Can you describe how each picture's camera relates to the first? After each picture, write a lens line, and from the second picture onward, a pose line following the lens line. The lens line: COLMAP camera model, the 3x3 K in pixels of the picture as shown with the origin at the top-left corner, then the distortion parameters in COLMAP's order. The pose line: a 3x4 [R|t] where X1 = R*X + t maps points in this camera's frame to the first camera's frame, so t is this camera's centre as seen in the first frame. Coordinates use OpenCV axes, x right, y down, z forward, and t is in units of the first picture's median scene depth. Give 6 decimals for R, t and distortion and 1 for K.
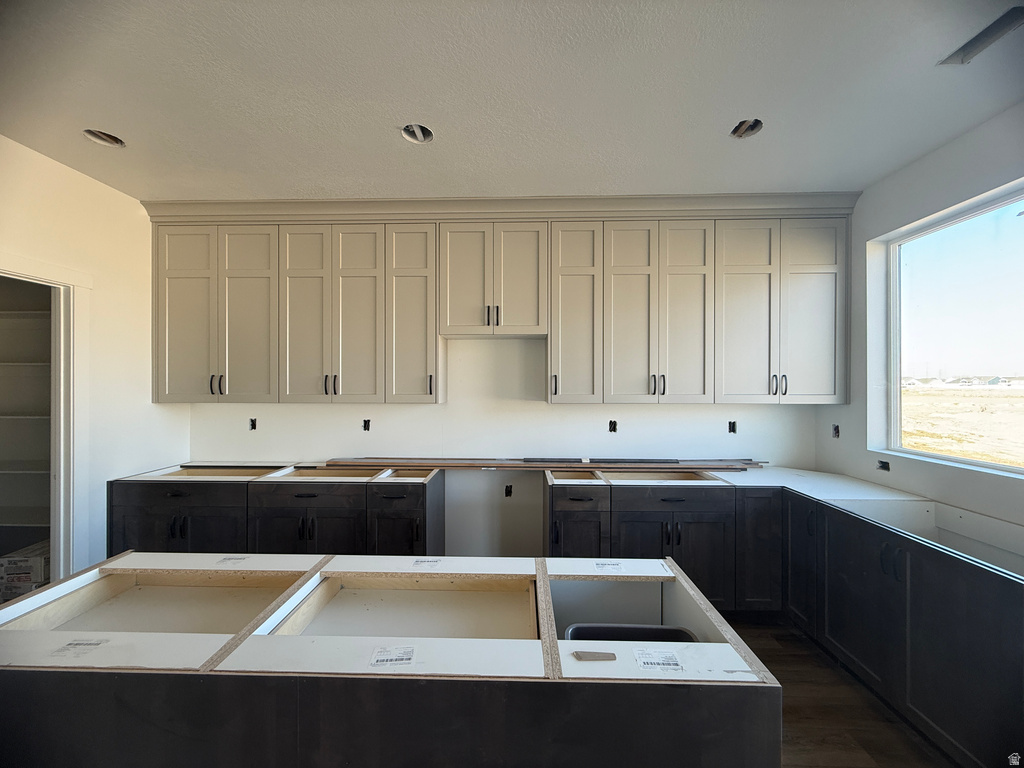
lens RADIAL K [[409.7, 0, 513.3], [0, 409.7, 385.6], [0, 0, 1]] dist [-0.007635, 0.000255]
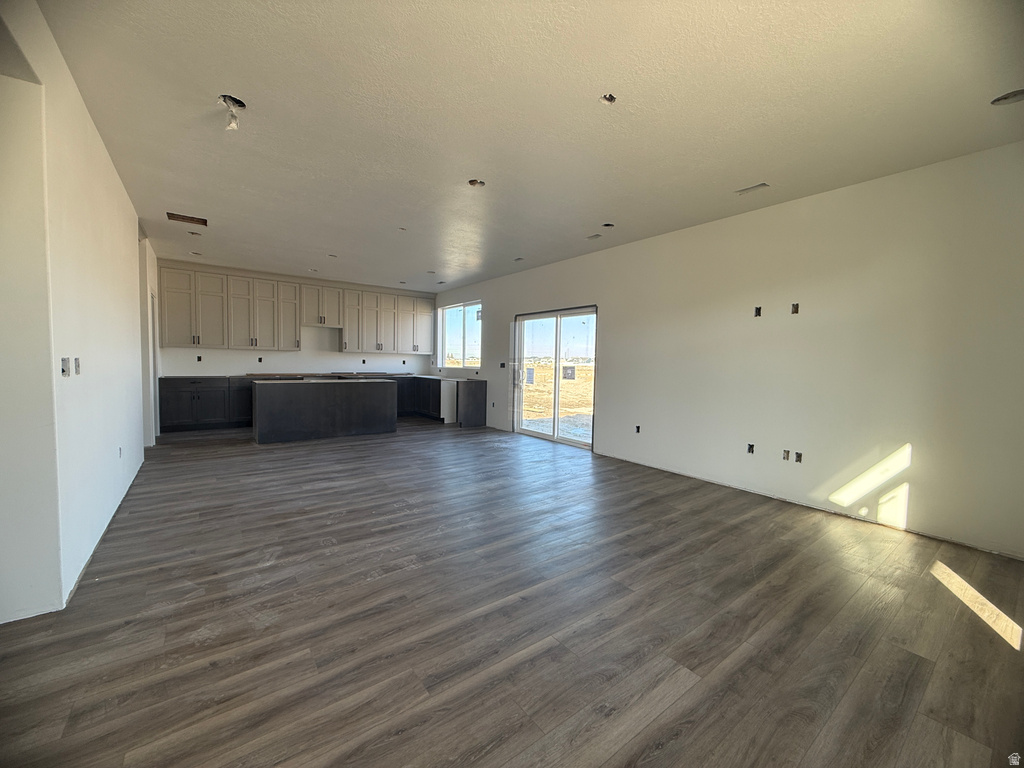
lens RADIAL K [[409.7, 0, 504.3], [0, 409.7, 387.2], [0, 0, 1]] dist [-0.007635, 0.000255]
pose [[0.790426, -0.021513, 0.612179, -0.786477], [-0.021084, 0.997835, 0.062289, 0.086685], [-0.612194, -0.062142, 0.788262, -1.987011]]
